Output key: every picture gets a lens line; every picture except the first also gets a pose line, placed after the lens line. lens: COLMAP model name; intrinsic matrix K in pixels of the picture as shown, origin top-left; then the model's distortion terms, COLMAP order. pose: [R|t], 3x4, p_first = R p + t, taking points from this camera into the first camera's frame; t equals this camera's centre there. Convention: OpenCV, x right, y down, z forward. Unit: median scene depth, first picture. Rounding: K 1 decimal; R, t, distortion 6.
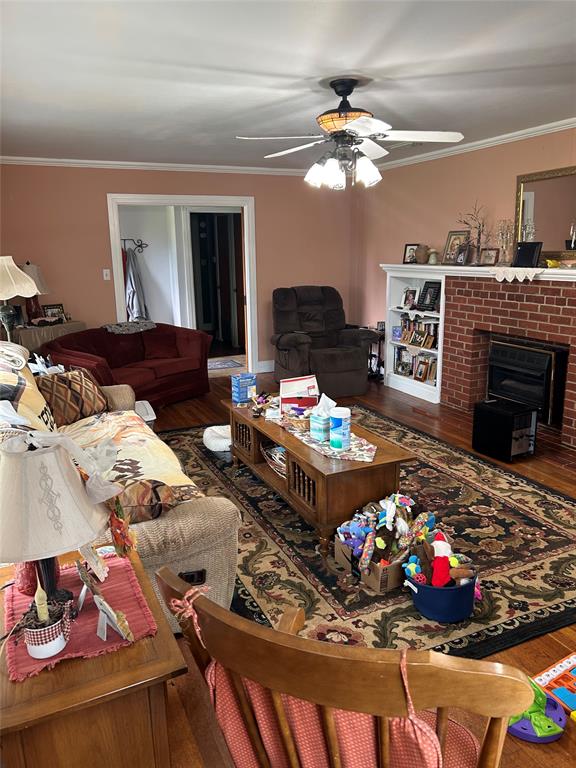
lens RADIAL K [[579.6, 0, 284.1], [0, 579.6, 385.8], [0, 0, 1]] dist [0.038973, -0.060818]
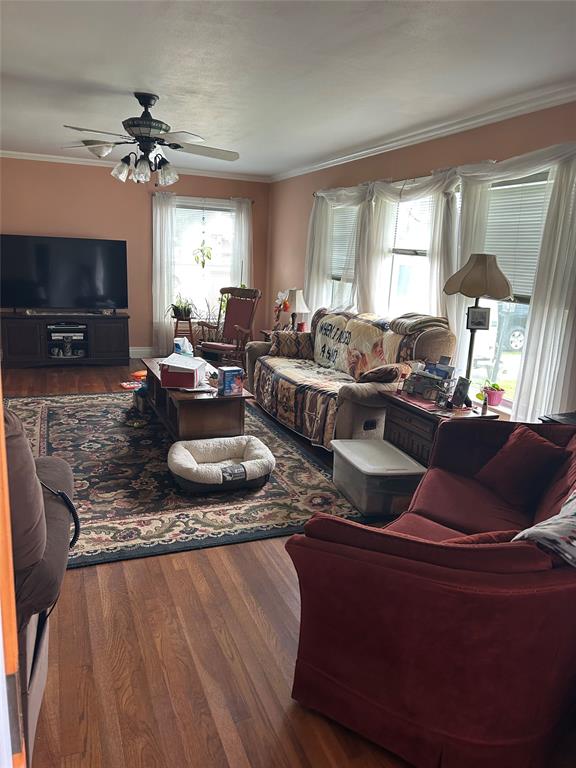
lens RADIAL K [[579.6, 0, 284.1], [0, 579.6, 385.8], [0, 0, 1]] dist [0.038973, -0.060818]
pose [[-0.998442, -0.040059, 0.038854, -0.227308], [-0.018871, 0.897564, 0.440481, -0.485848], [-0.052519, 0.439061, -0.896921, 2.148225]]
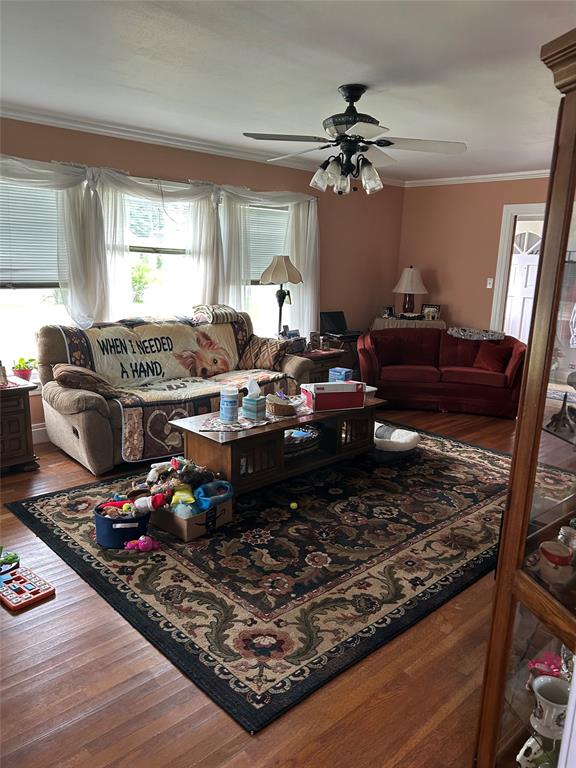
lens RADIAL K [[579.6, 0, 284.1], [0, 579.6, 385.8], [0, 0, 1]] dist [0.038973, -0.060818]
pose [[0.323636, 0.233673, -0.916873, 1.026635], [-0.254944, 0.954722, 0.153329, -0.147663], [0.911188, 0.184129, 0.368556, 0.572116]]
